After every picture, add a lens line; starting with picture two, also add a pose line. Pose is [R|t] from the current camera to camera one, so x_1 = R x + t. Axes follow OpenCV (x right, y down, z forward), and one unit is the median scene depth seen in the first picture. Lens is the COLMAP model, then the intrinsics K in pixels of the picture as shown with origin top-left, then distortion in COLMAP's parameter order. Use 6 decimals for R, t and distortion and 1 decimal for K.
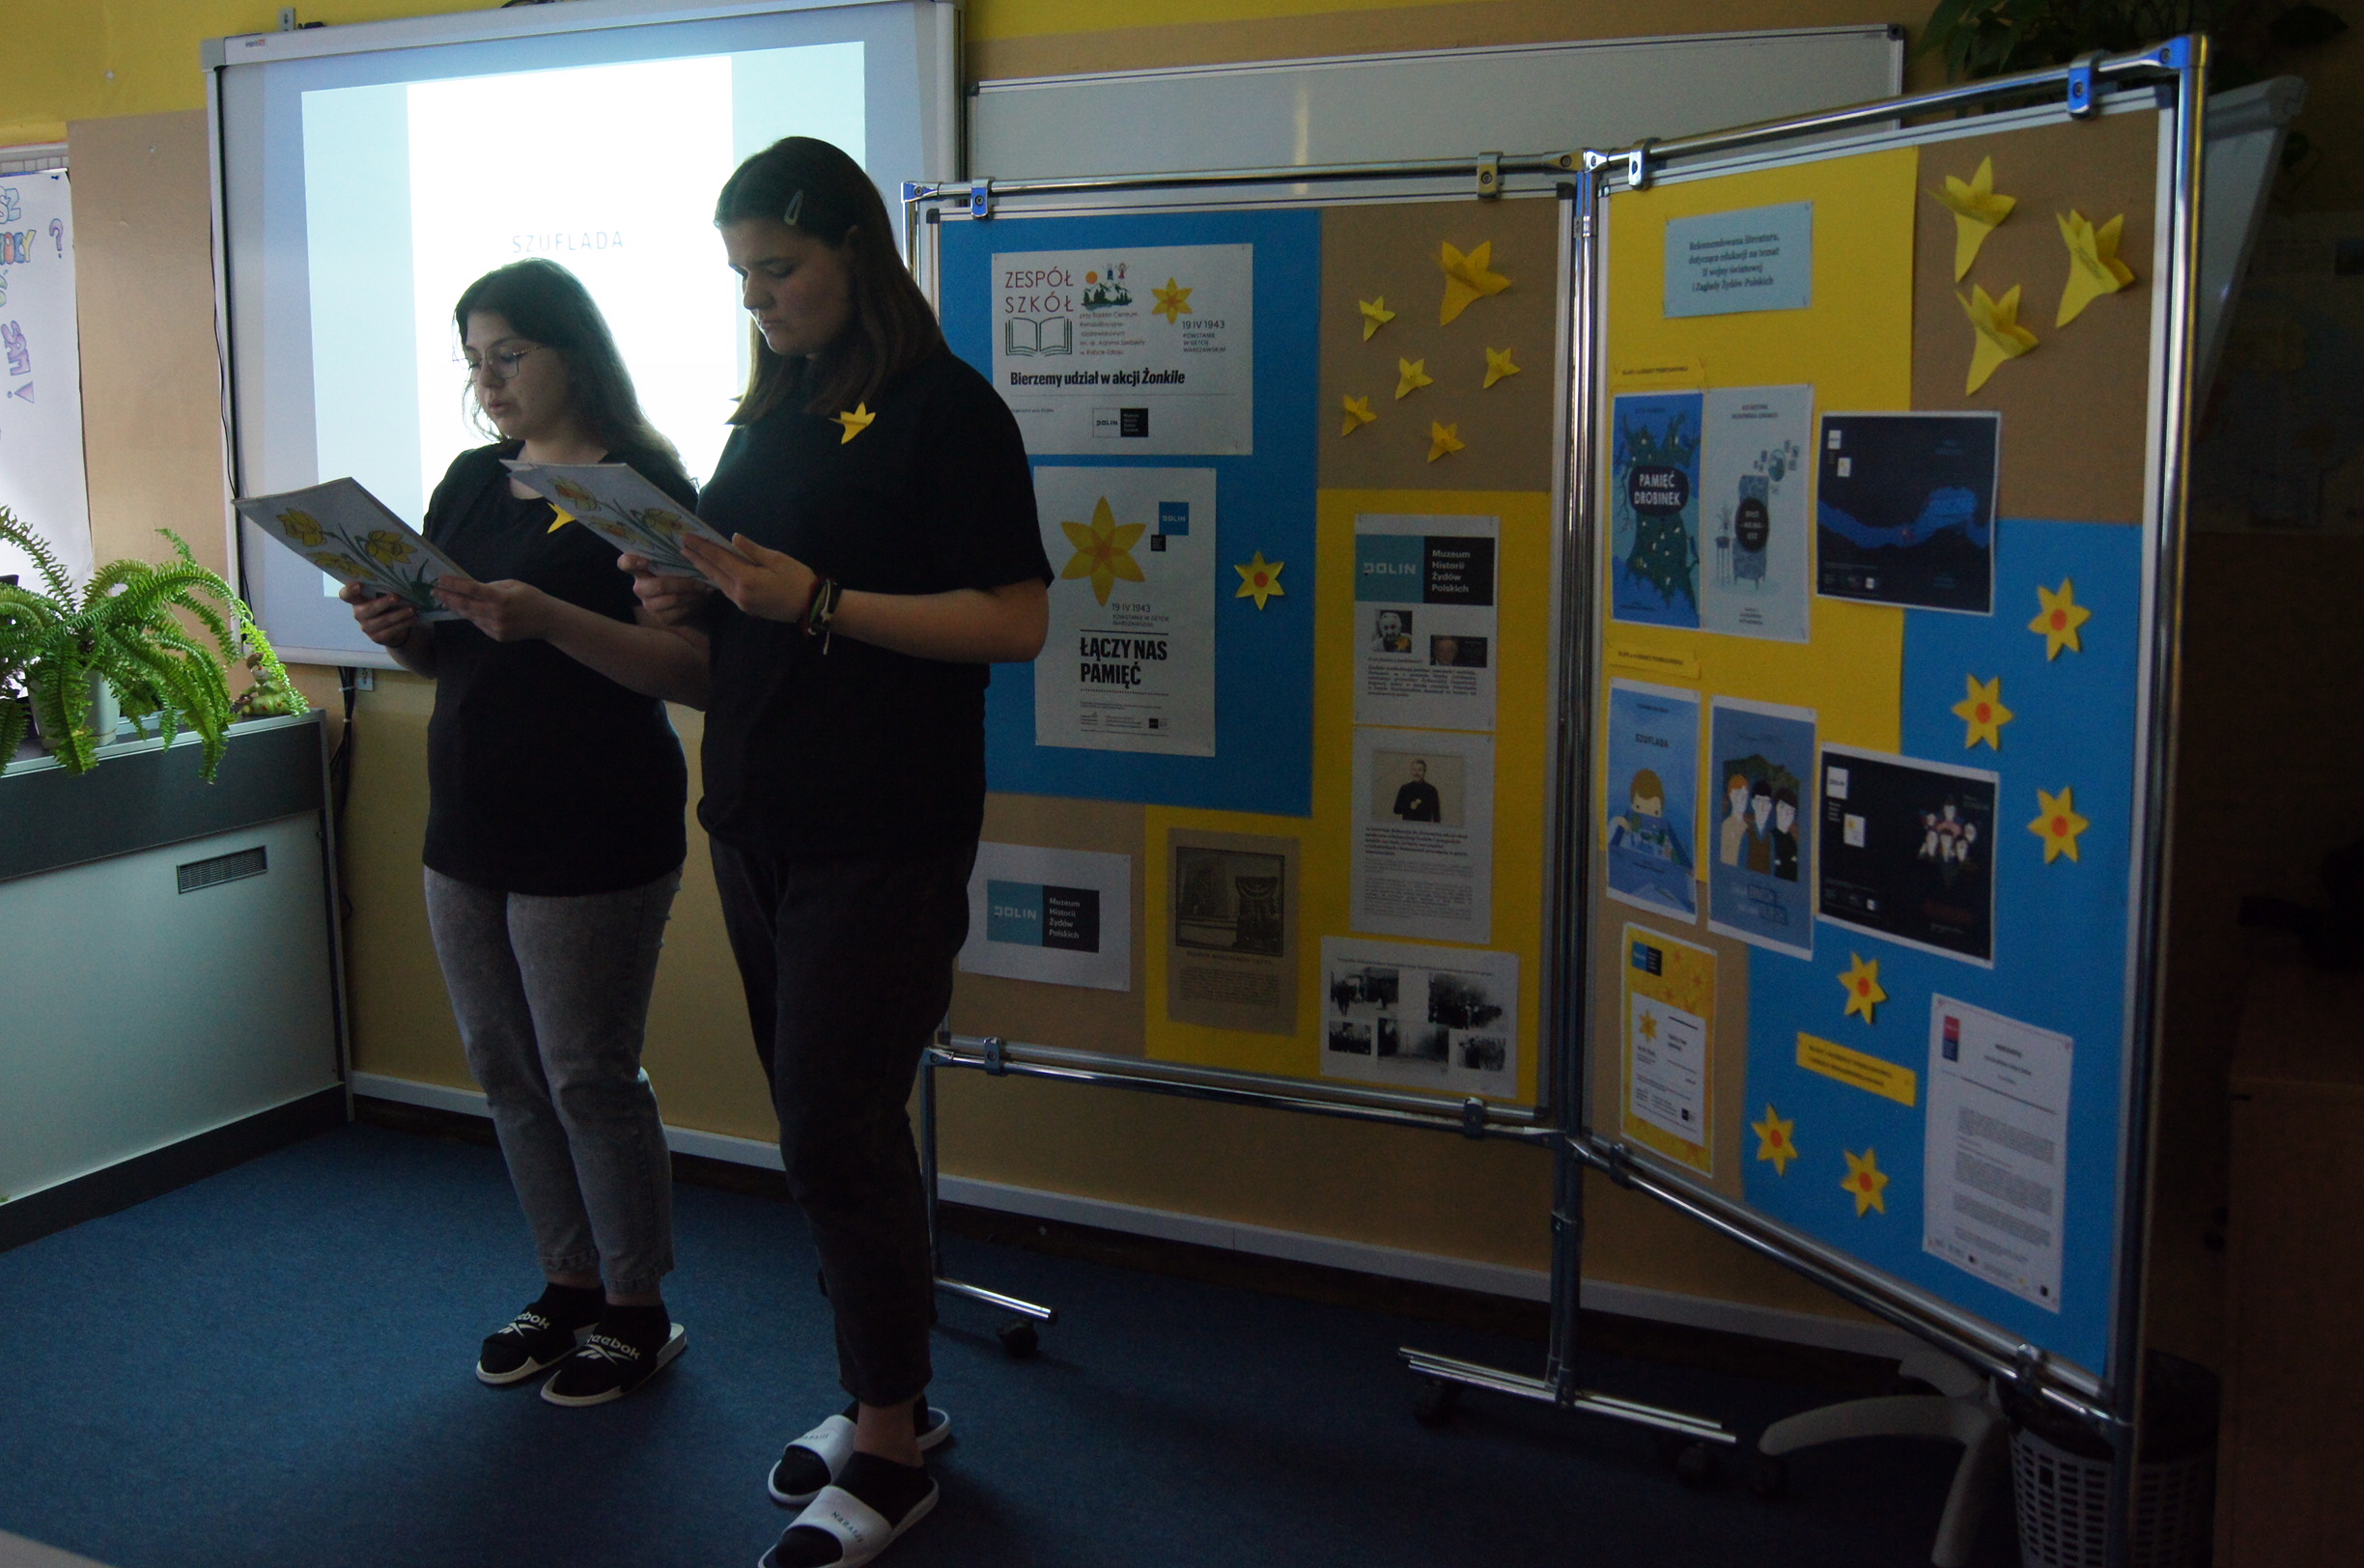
lens RADIAL K [[2373.1, 0, 1192.2], [0, 2373.1, 790.4], [0, 0, 1]] dist [-0.057241, 0.000000]
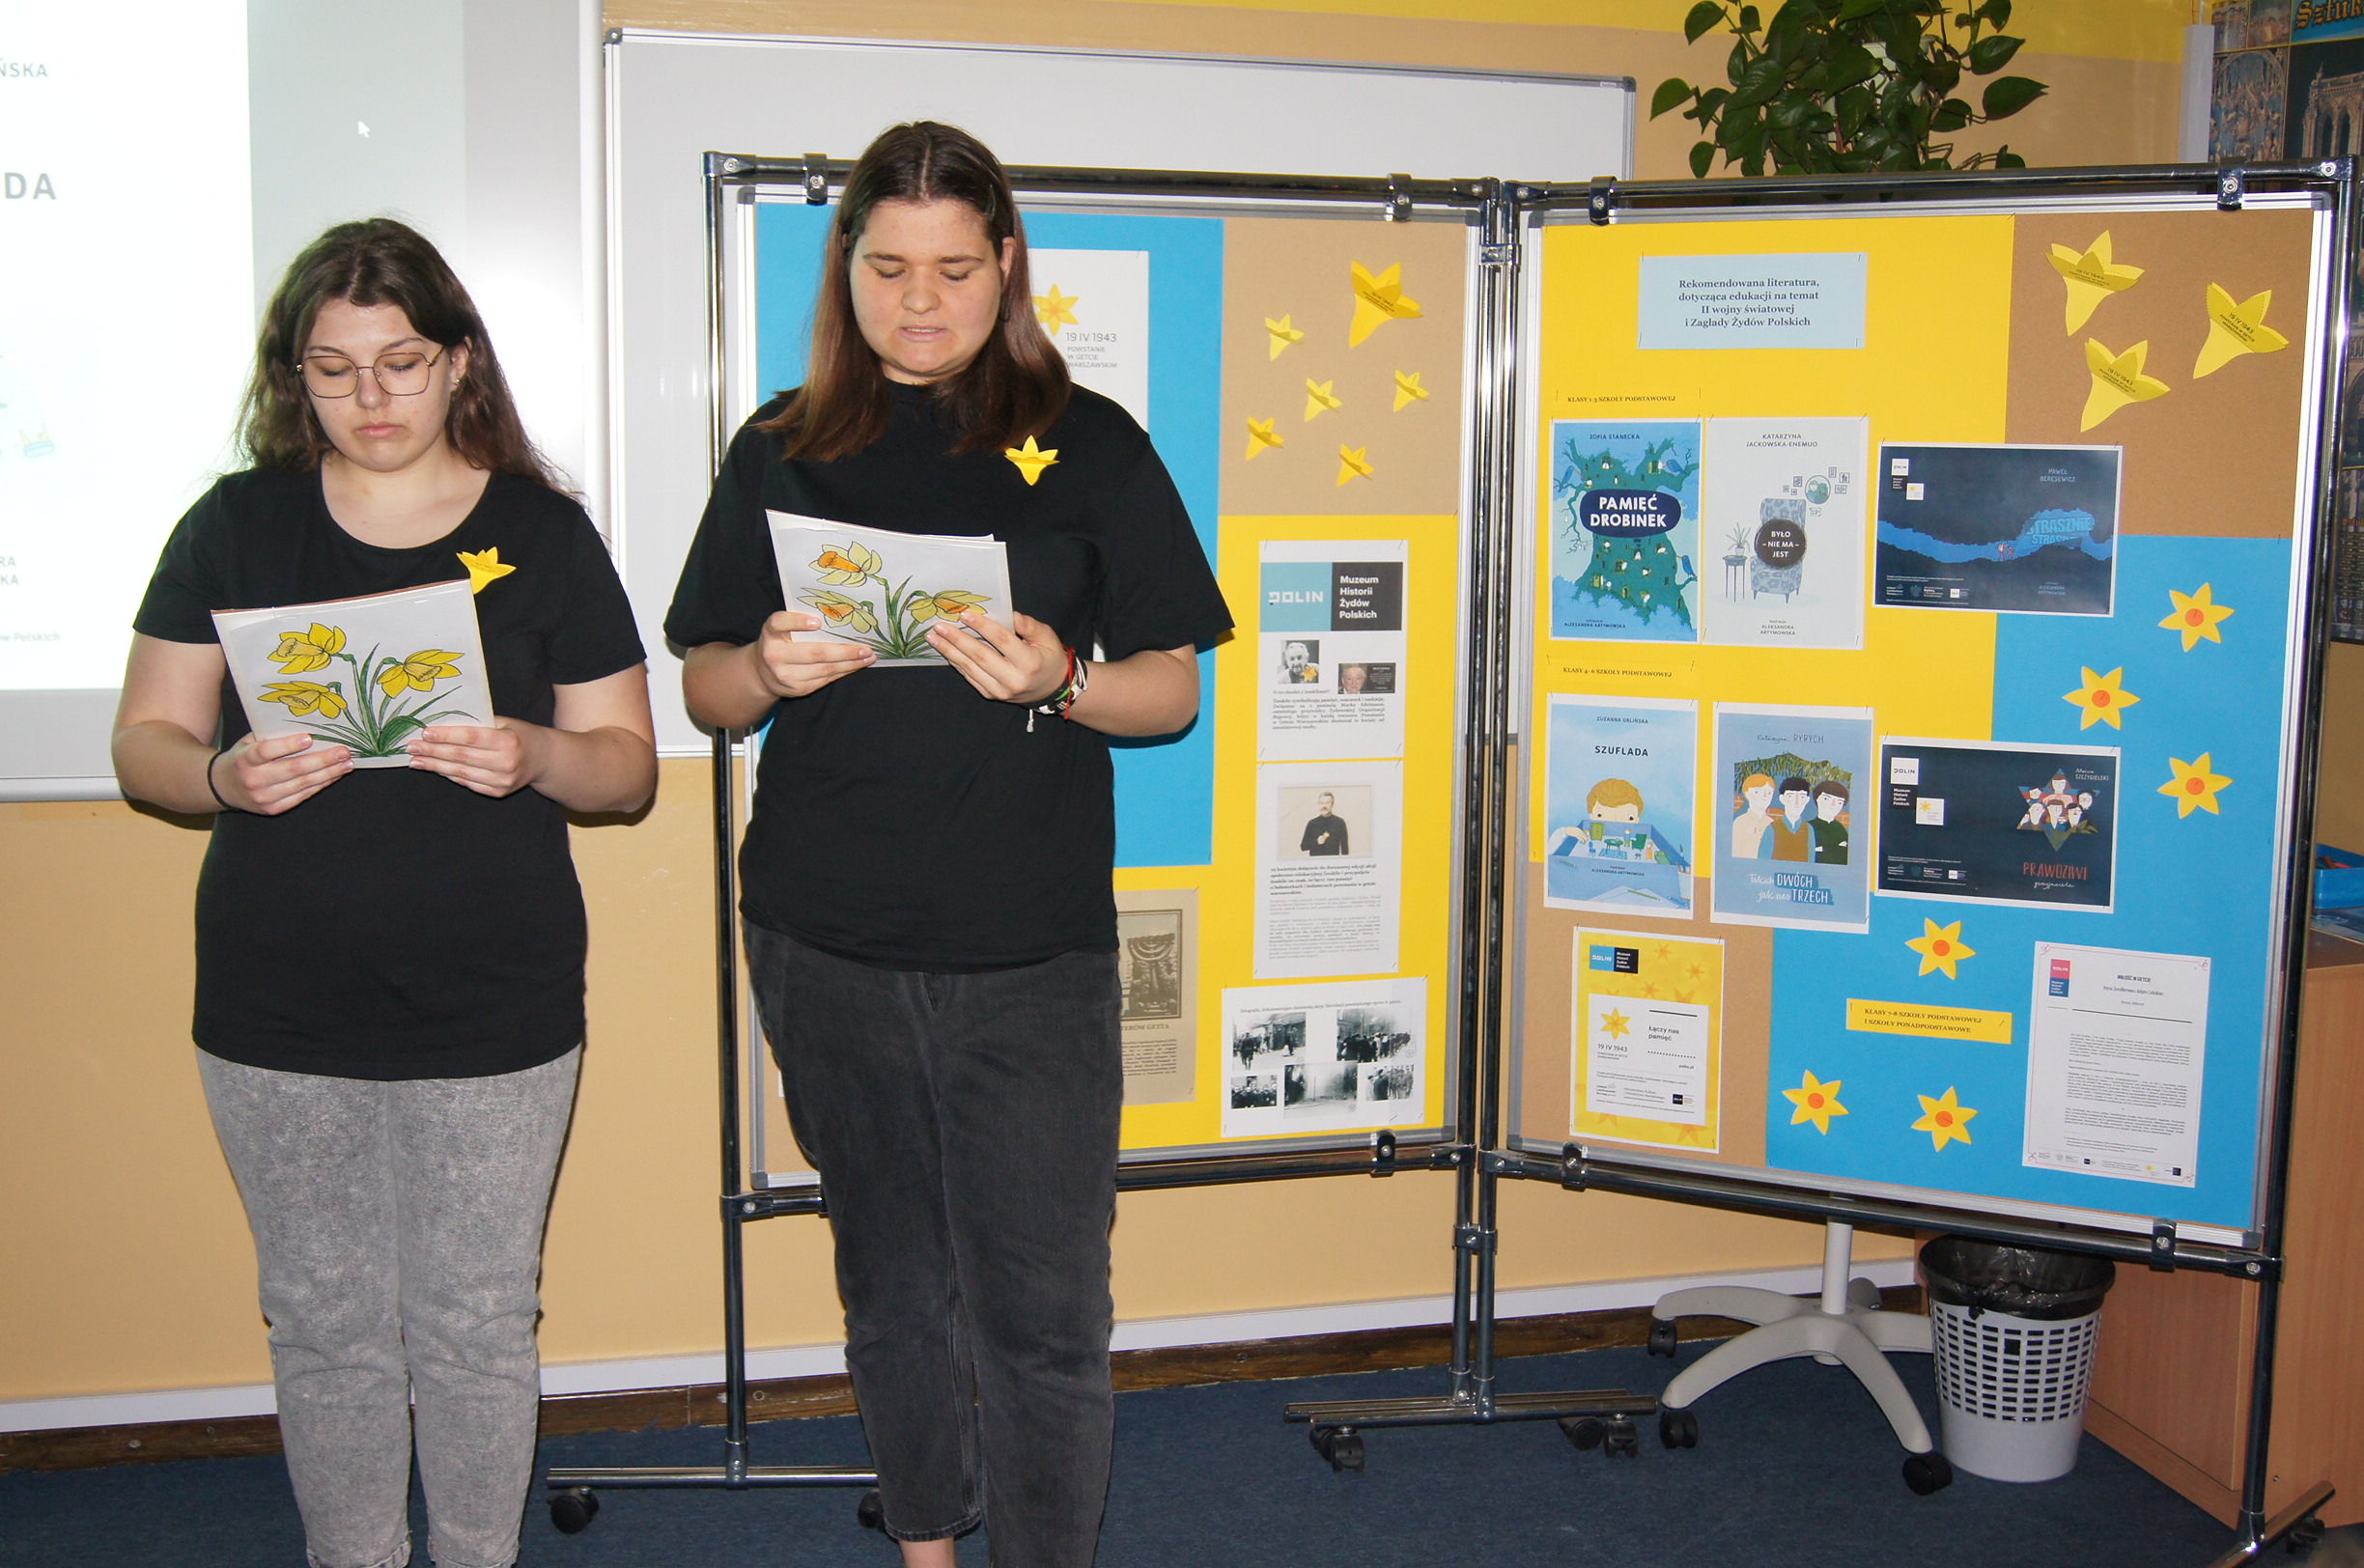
lens RADIAL K [[2629.8, 0, 1183.2], [0, 2629.8, 787.5], [0, 0, 1]] dist [-0.035230, 0.000000]
pose [[0.756414, -0.089746, 0.647907, -0.713557], [0.093160, 0.995226, 0.029093, -0.057236], [-0.647425, 0.038352, 0.761164, 0.243022]]
